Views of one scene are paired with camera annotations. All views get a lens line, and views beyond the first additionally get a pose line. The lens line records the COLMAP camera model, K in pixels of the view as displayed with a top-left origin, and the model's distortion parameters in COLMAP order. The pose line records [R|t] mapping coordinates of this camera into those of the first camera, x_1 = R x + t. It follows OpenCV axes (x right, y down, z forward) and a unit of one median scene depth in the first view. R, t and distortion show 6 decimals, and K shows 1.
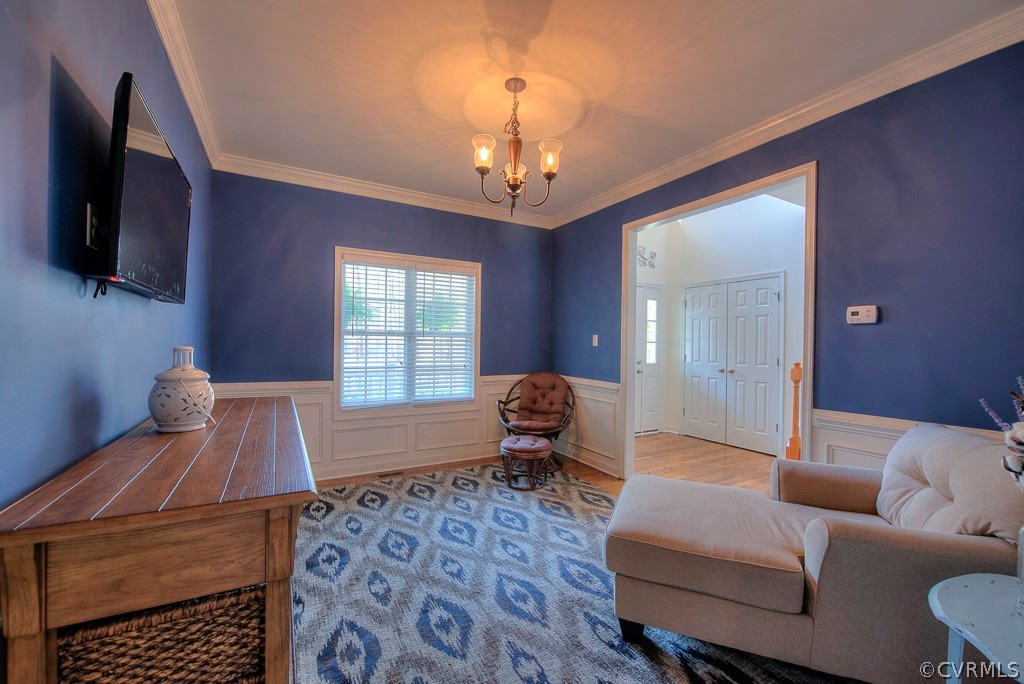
lens RADIAL K [[406.2, 0, 510.2], [0, 406.2, 345.0], [0, 0, 1]] dist [-0.009495, -0.003641]
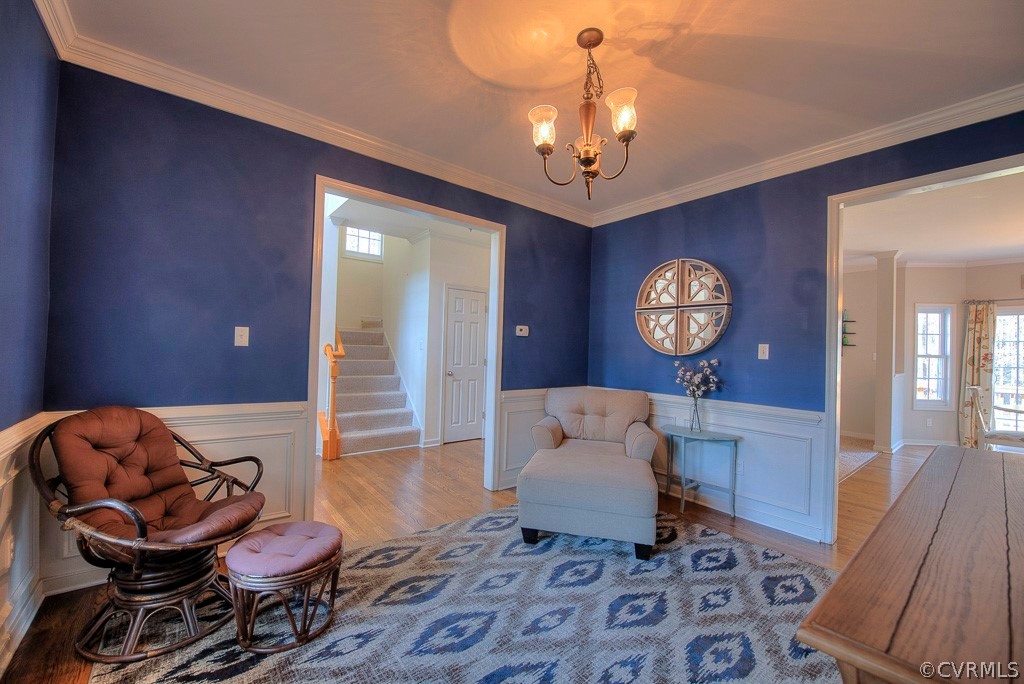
lens RADIAL K [[406.2, 0, 510.2], [0, 406.2, 345.0], [0, 0, 1]] dist [-0.009495, -0.003641]
pose [[-0.165035, -0.005952, 0.986270, -0.717411], [-0.025667, 0.999669, 0.001738, -0.015613], [-0.985954, -0.025028, -0.165133, 1.188637]]
